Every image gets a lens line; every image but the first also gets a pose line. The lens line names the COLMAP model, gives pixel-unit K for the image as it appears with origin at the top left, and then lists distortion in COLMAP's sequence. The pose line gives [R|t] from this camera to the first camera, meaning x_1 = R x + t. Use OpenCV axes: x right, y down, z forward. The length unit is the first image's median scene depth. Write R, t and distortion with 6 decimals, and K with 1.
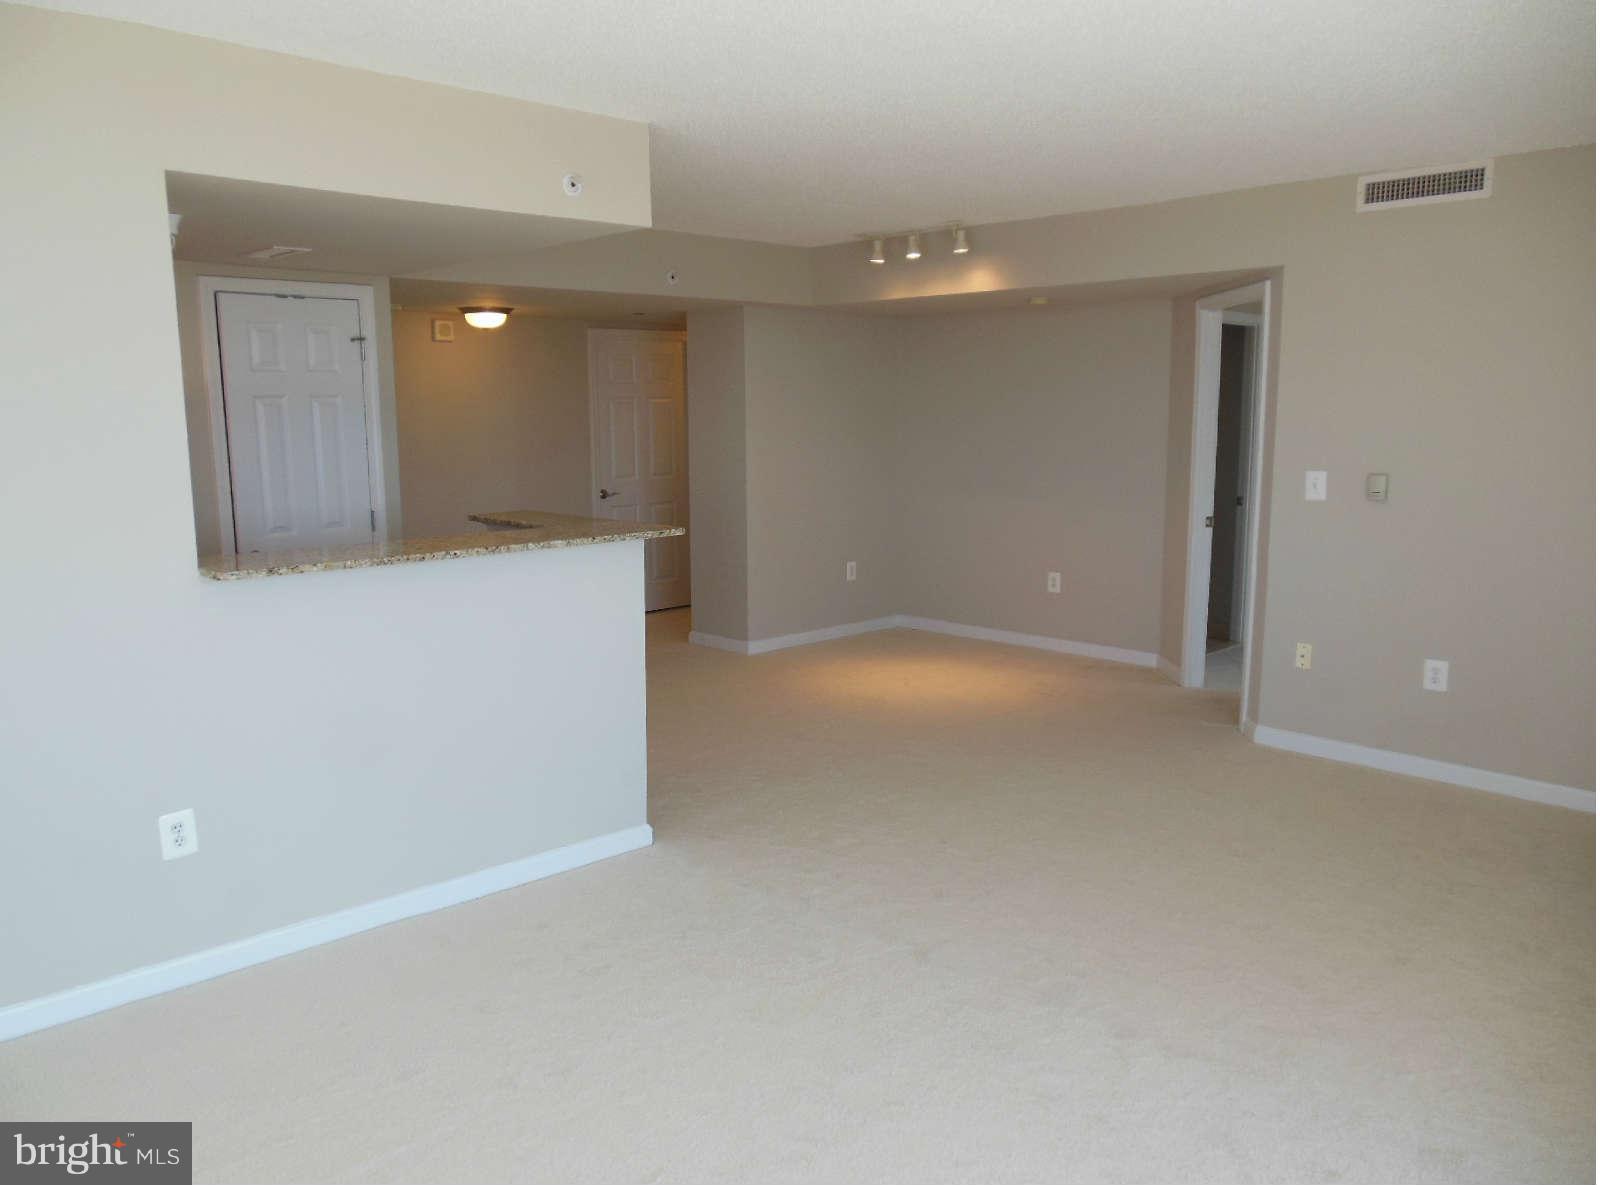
lens RADIAL K [[1211.2, 0, 757.2], [0, 1211.2, 641.6], [0, 0, 1]] dist [-0.002482, 0.002197]
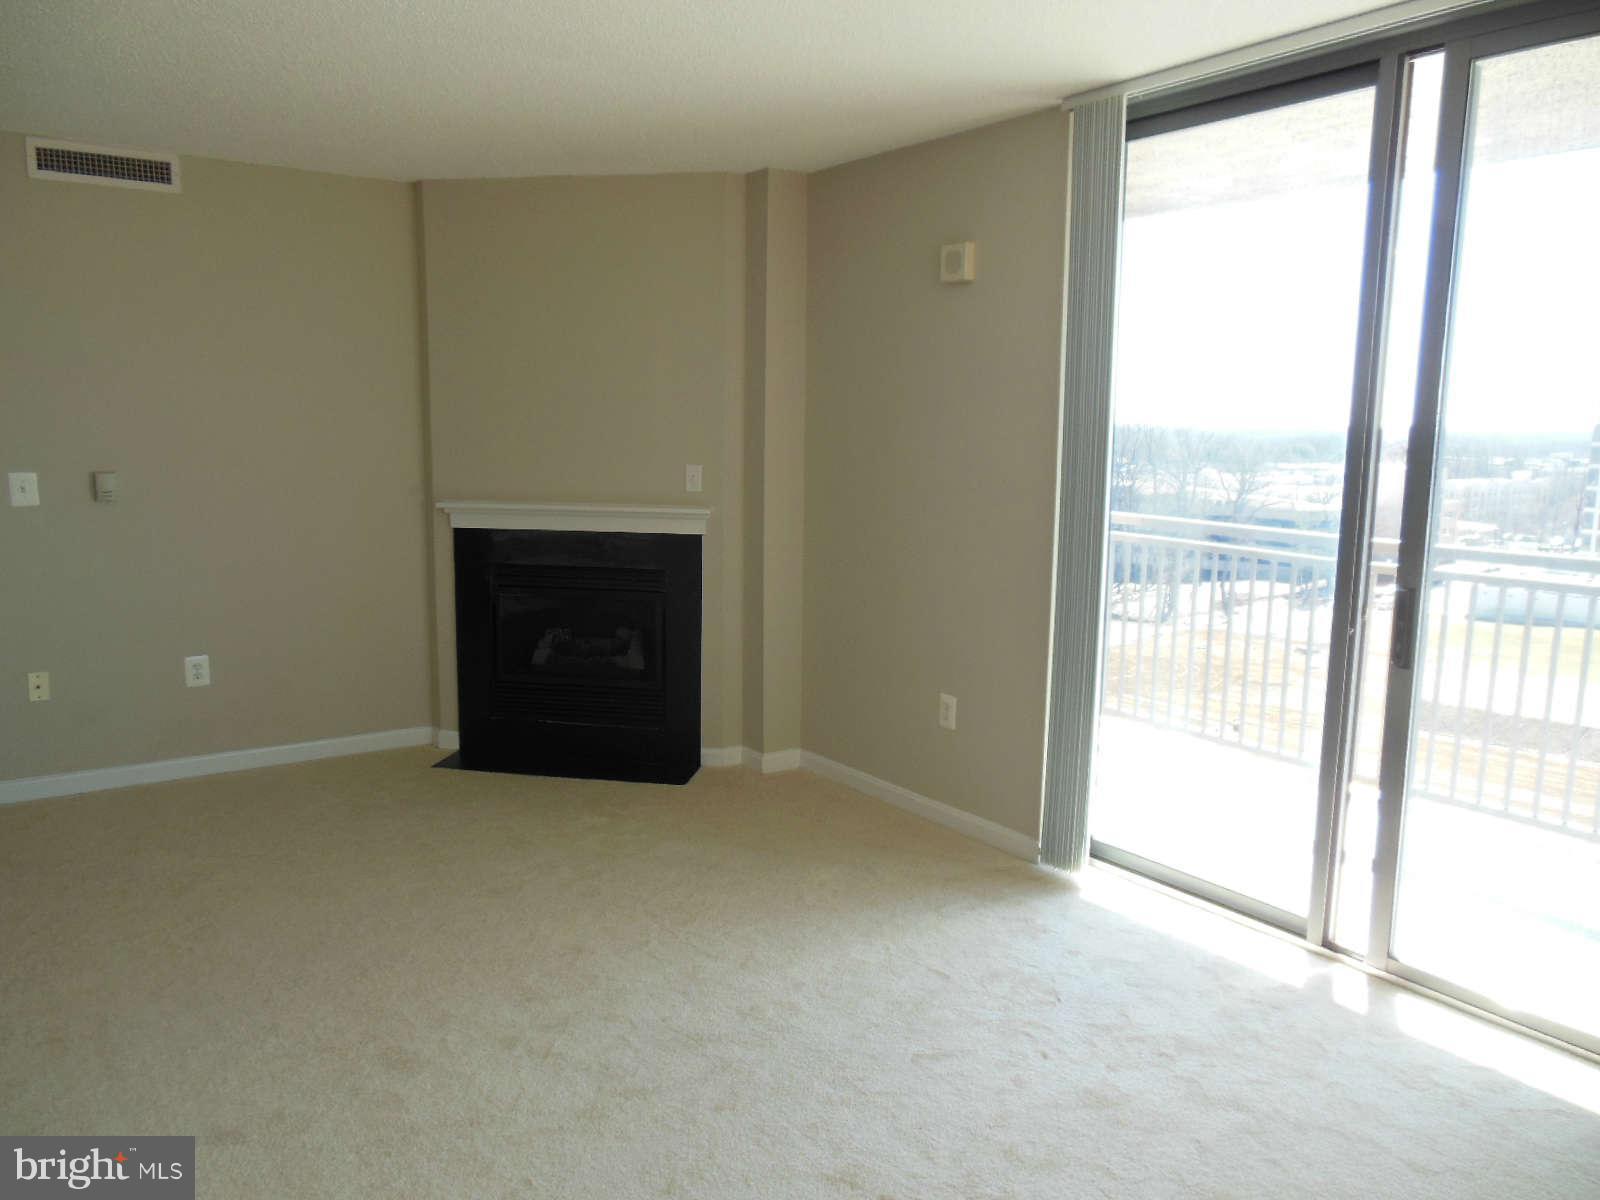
lens RADIAL K [[1213.9, 0, 806.9], [0, 1213.9, 607.0], [0, 0, 1]] dist [-0.026113, 0.058357]
pose [[0.145455, -0.150096, 0.977913, -0.336690], [0.175545, 0.976657, 0.123793, -0.060242], [-0.973667, 0.153662, 0.168408, 0.350700]]
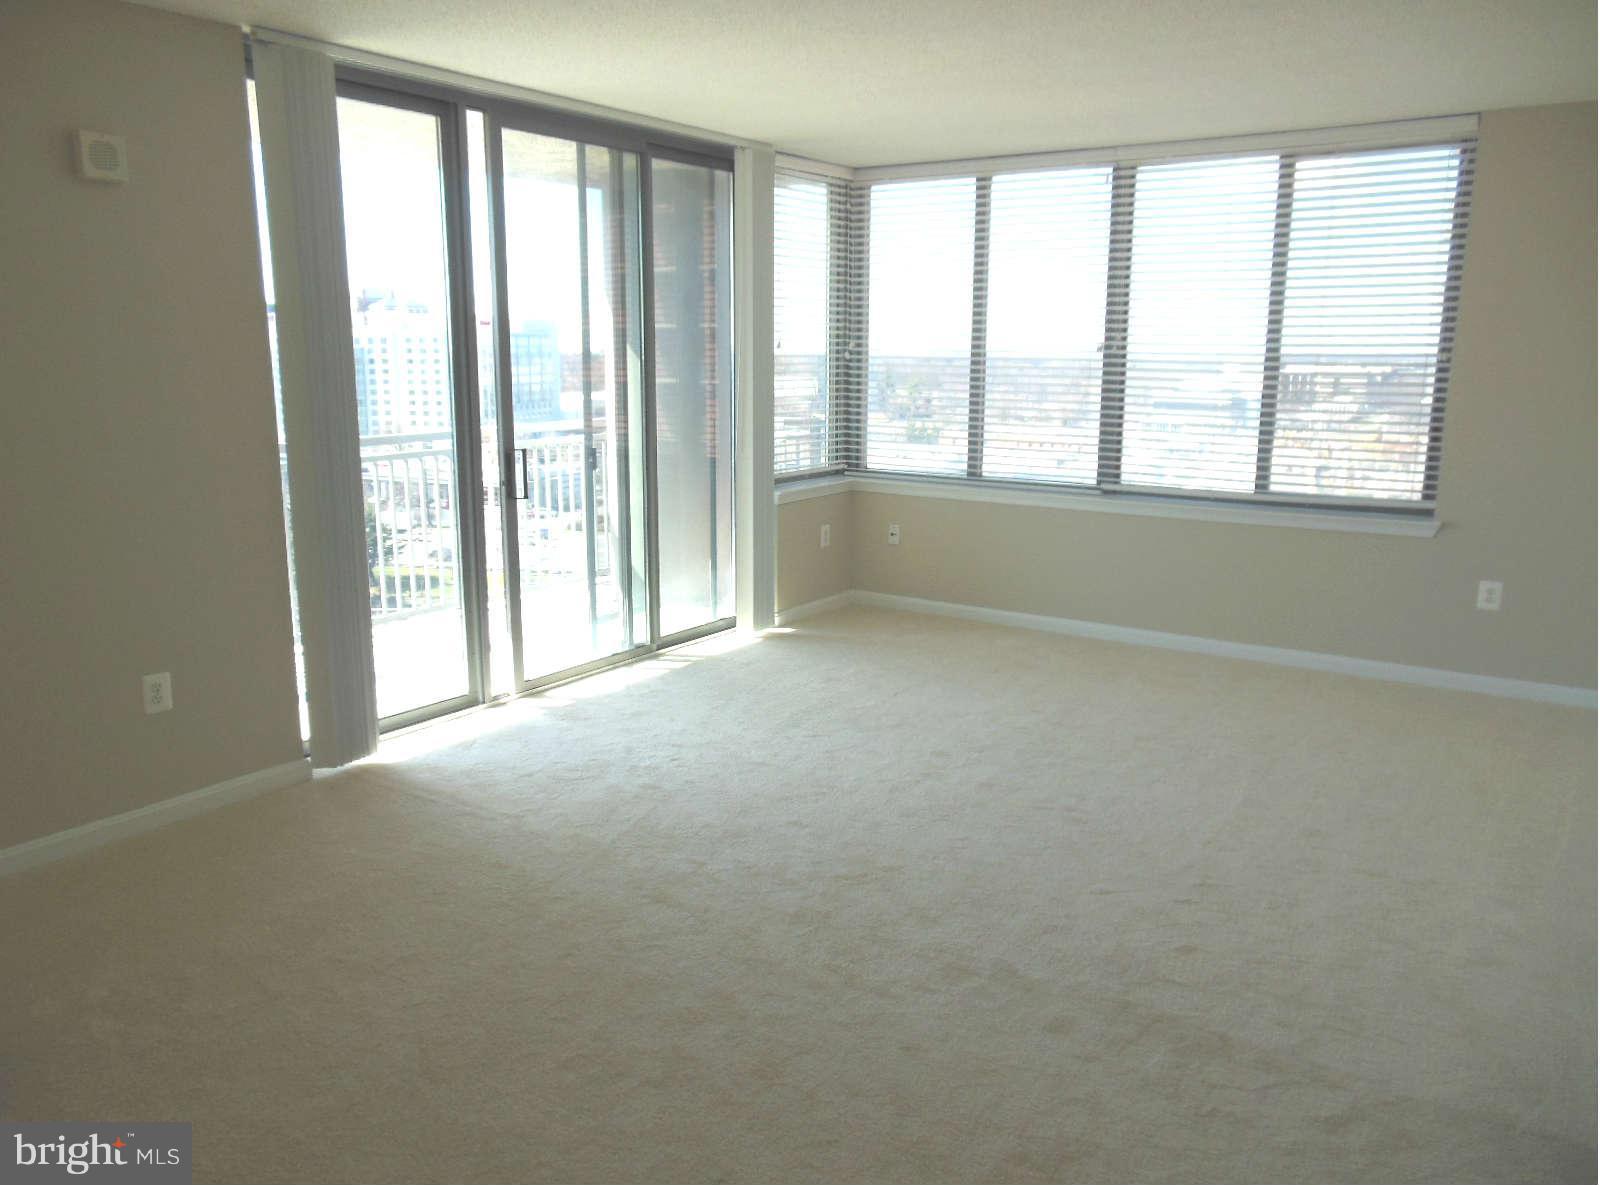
lens RADIAL K [[1211.2, 0, 798.3], [0, 1211.2, 594.6], [0, 0, 1]] dist [-0.002482, 0.002197]
pose [[-0.979076, 0.045835, -0.198263, 0.281008], [-0.032535, 0.926511, 0.374860, -0.208982], [0.200875, 0.373467, -0.905633, 1.142764]]
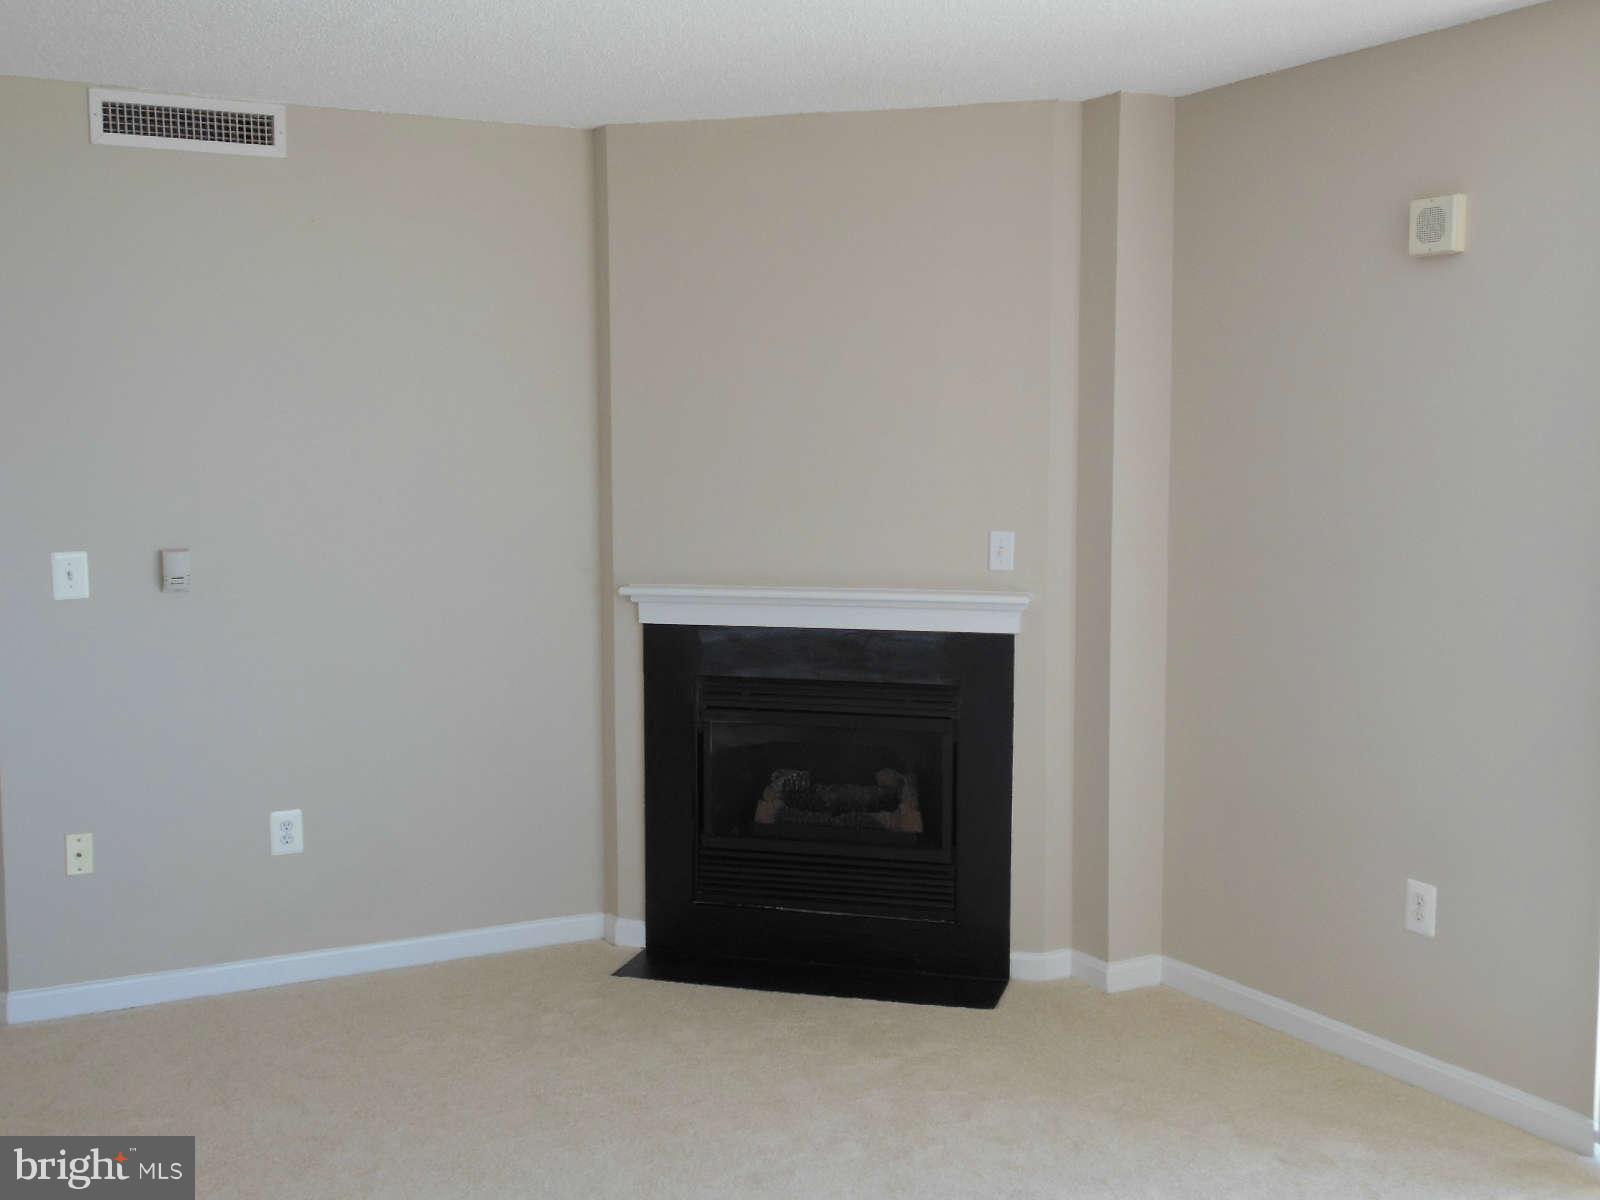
lens RADIAL K [[1762.9, 0, 846.7], [0, 1762.9, 623.9], [0, 0, 1]] dist [0.030521, 0.000000]
pose [[0.244297, -0.099334, 0.964599, -0.330312], [0.186194, 0.981035, 0.053870, -0.085761], [-0.951657, 0.166442, 0.258159, 0.430496]]
